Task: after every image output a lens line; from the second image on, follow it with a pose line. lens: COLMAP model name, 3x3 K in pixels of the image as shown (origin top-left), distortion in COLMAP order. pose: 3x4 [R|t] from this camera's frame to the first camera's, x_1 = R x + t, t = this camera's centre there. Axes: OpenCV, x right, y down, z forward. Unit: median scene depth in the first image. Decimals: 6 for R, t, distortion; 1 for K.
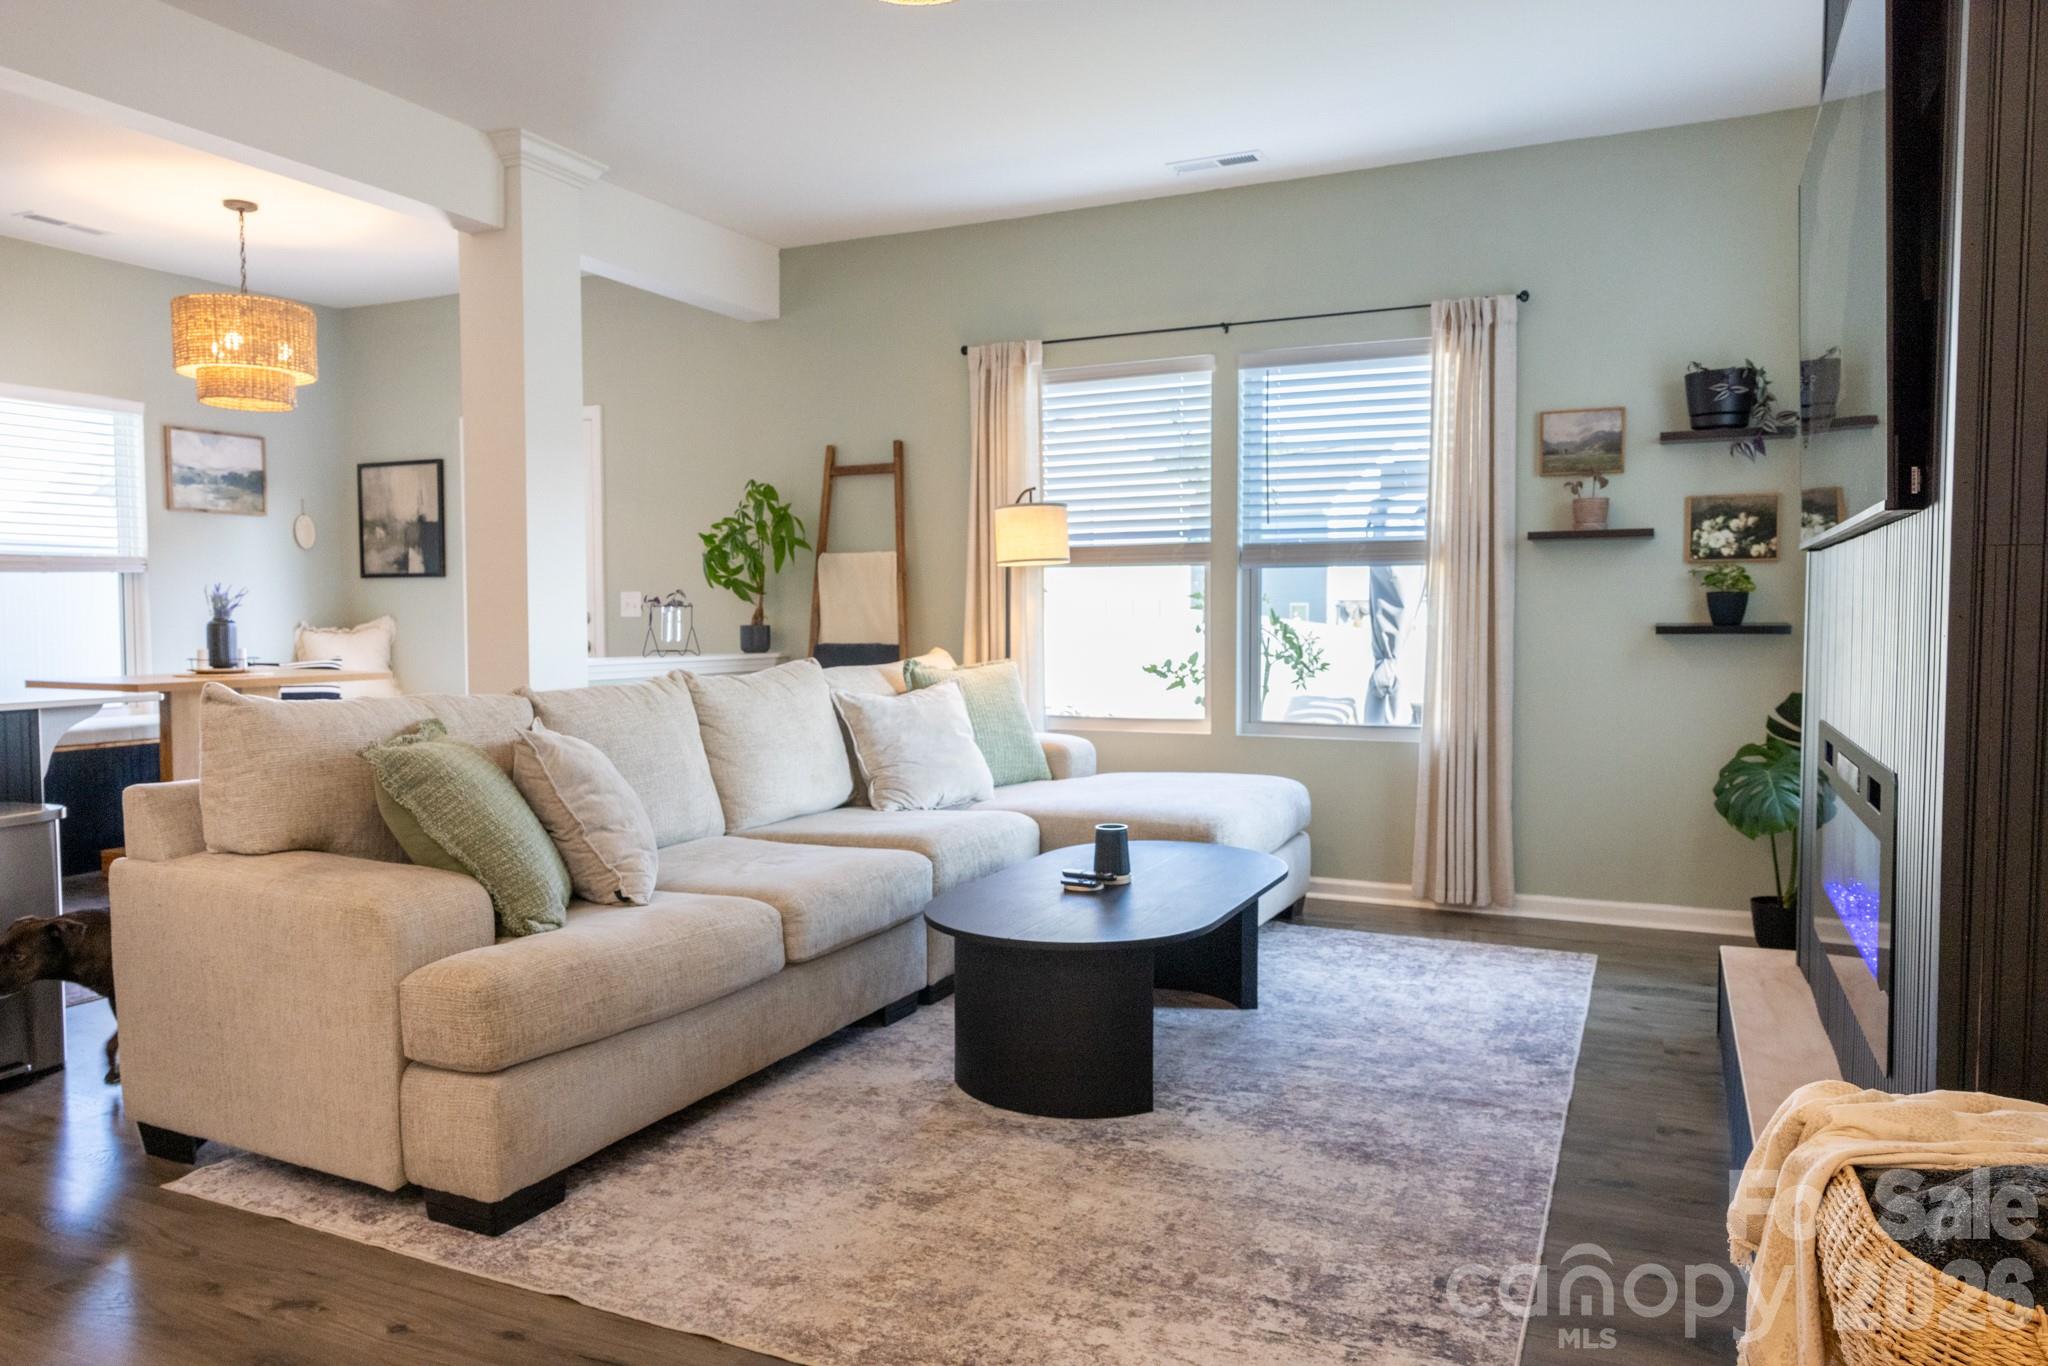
lens RADIAL K [[1363.9, 0, 1025.3], [0, 1363.9, 682.4], [0, 0, 1]] dist [0.004062, 0.000382]
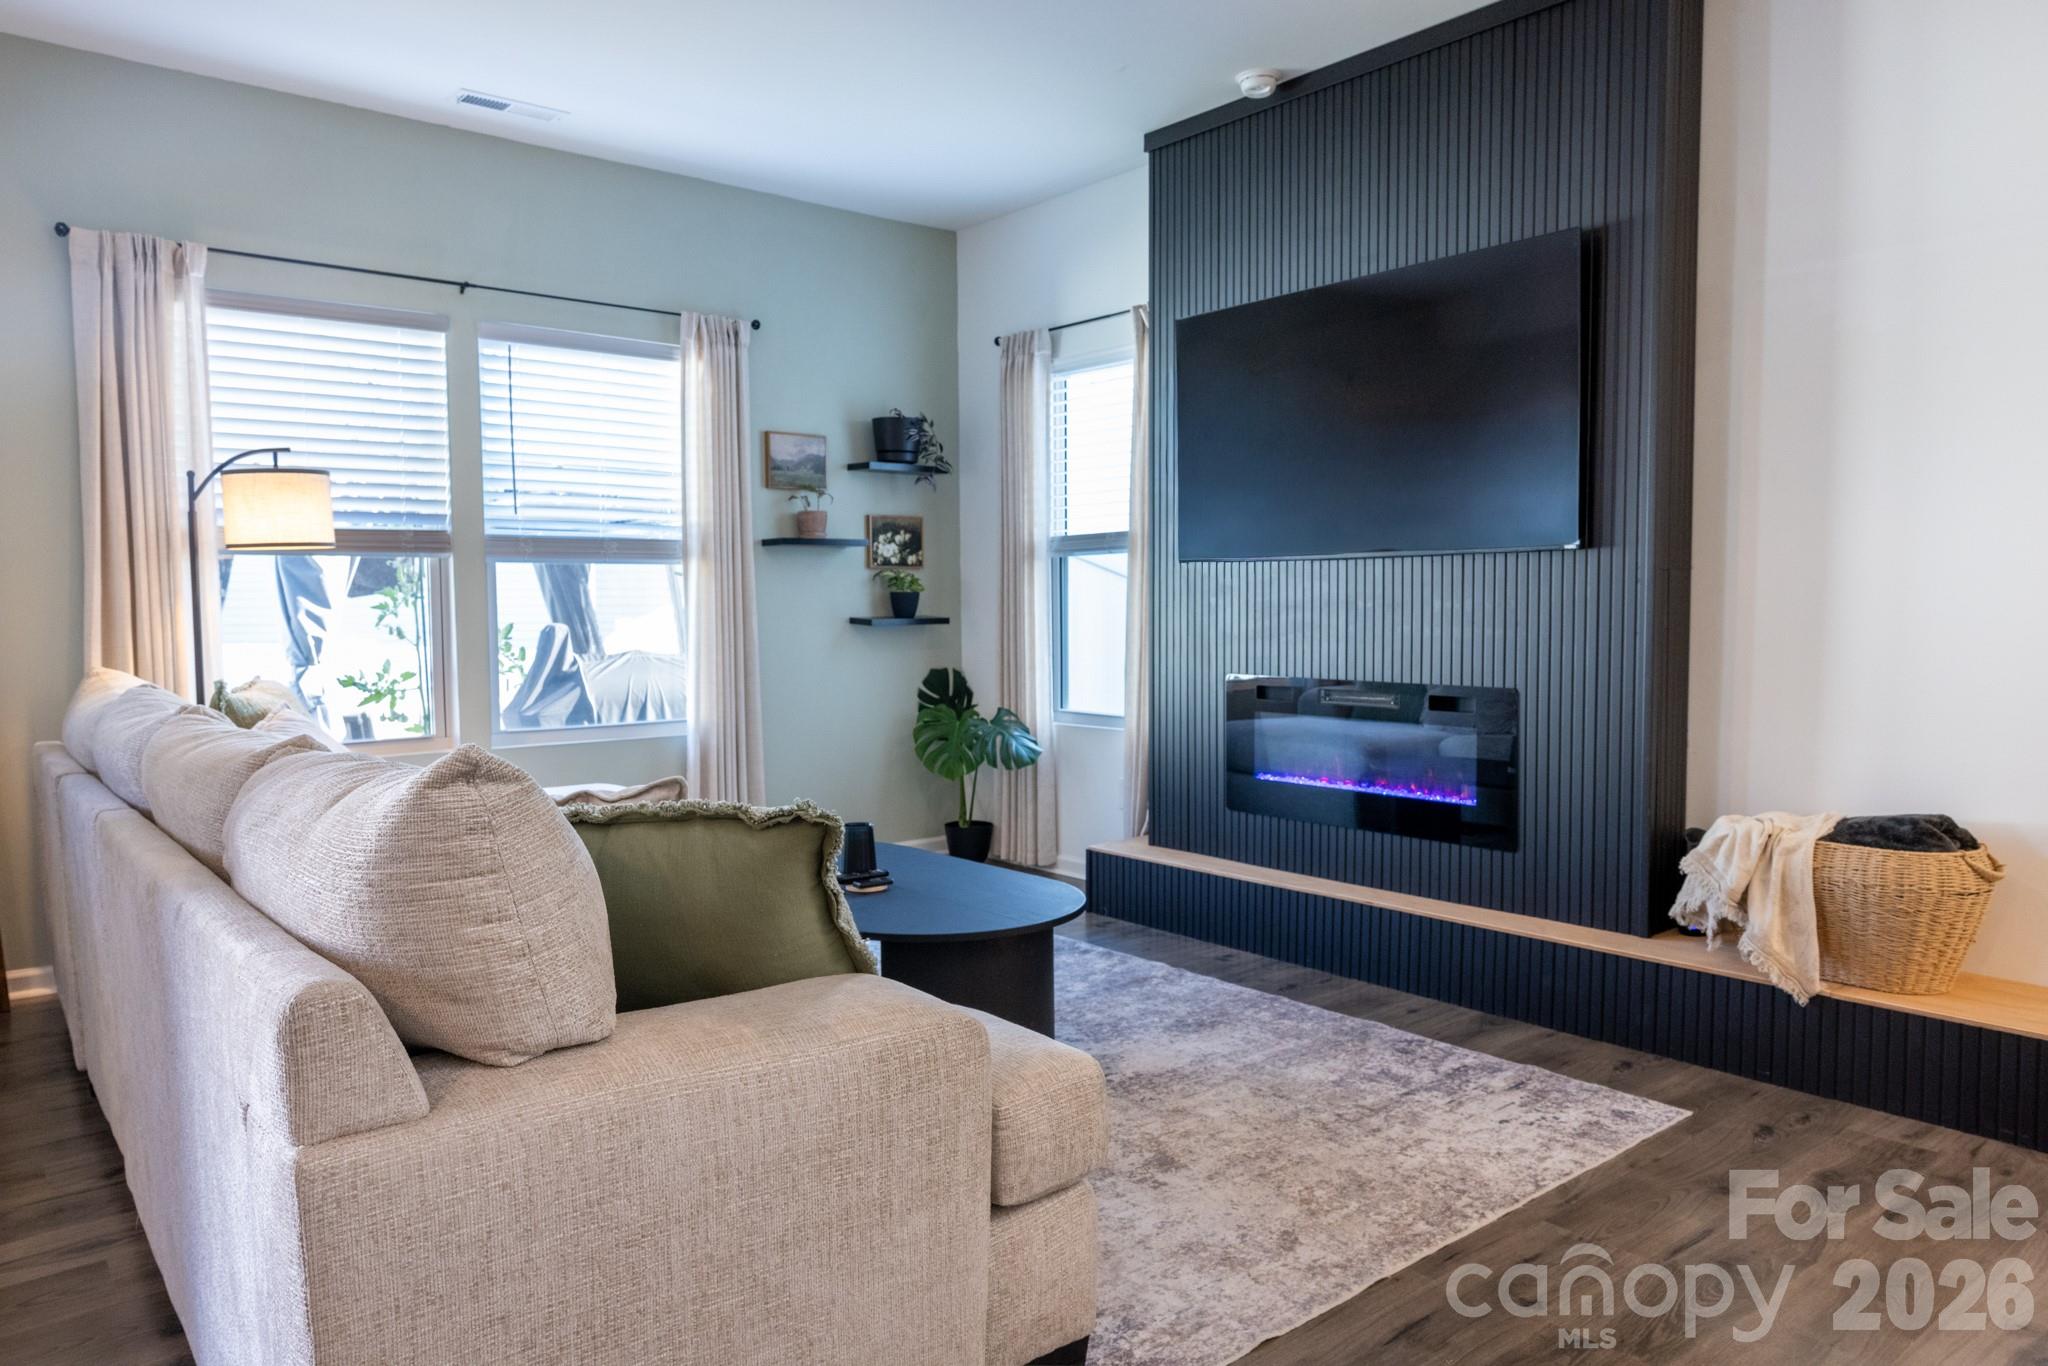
lens RADIAL K [[1363.9, 0, 1025.4], [0, 1363.9, 678.3], [0, 0, 1]] dist [0.004062, 0.000382]
pose [[0.421691, -0.049540, 0.905385, -0.597540], [0.054481, 0.998087, 0.029238, -0.016850], [-0.905101, 0.036997, 0.423584, 0.361423]]
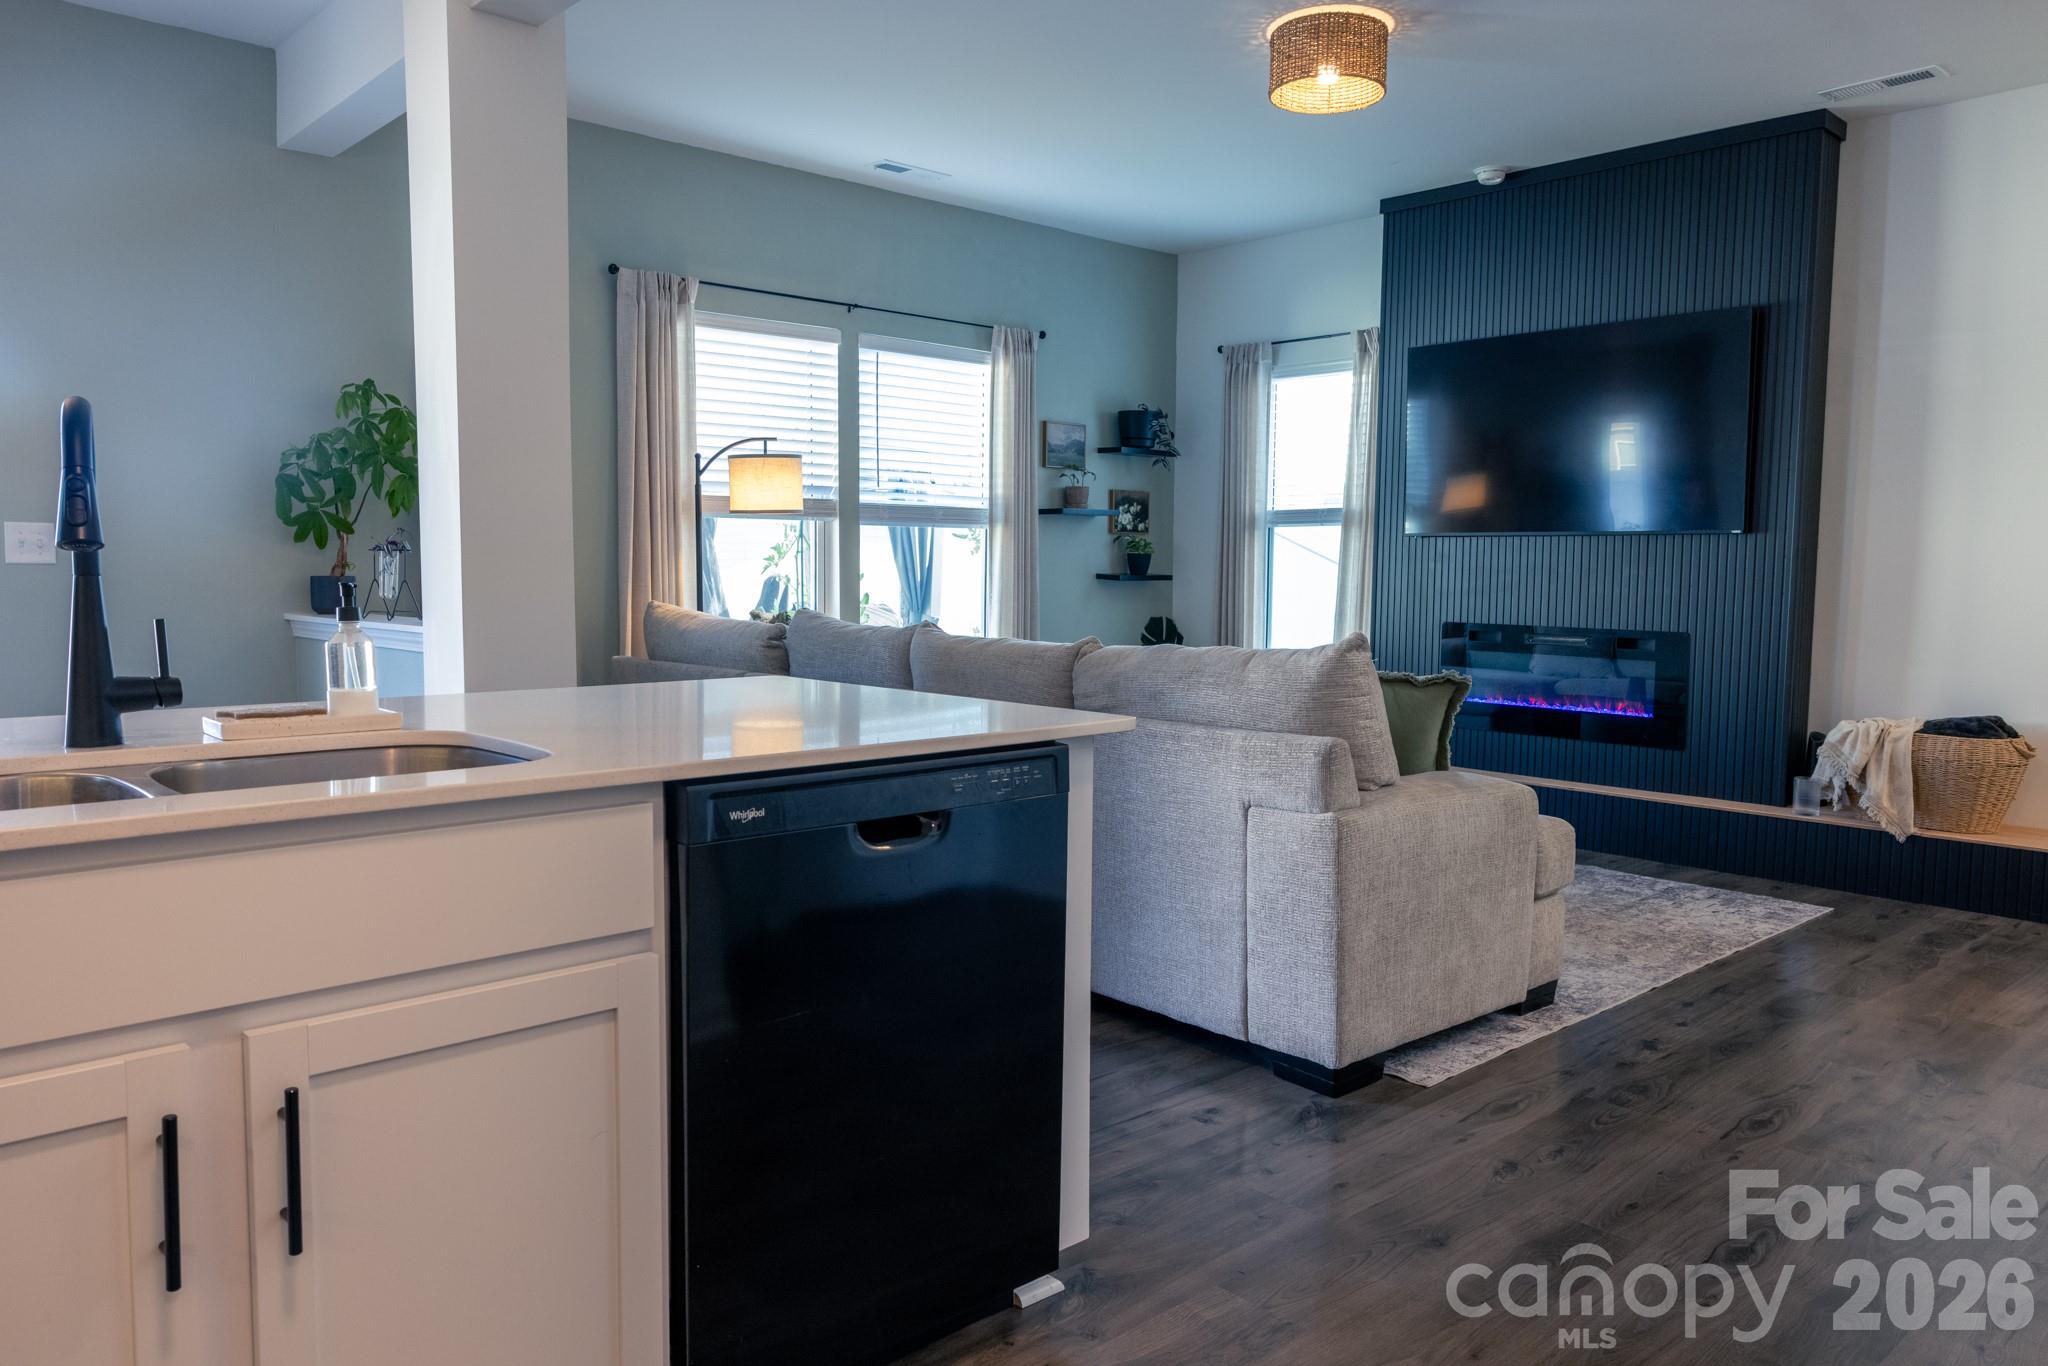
lens RADIAL K [[1429.7, 0, 1023.8], [0, 1429.7, 678.3], [0, 0, 1]] dist [-0.004737, 0.001731]
pose [[0.379795, -0.066943, 0.922645, -1.050959], [0.038833, 0.997653, 0.056400, -0.021316], [-0.924255, 0.014409, 0.381503, 0.502575]]
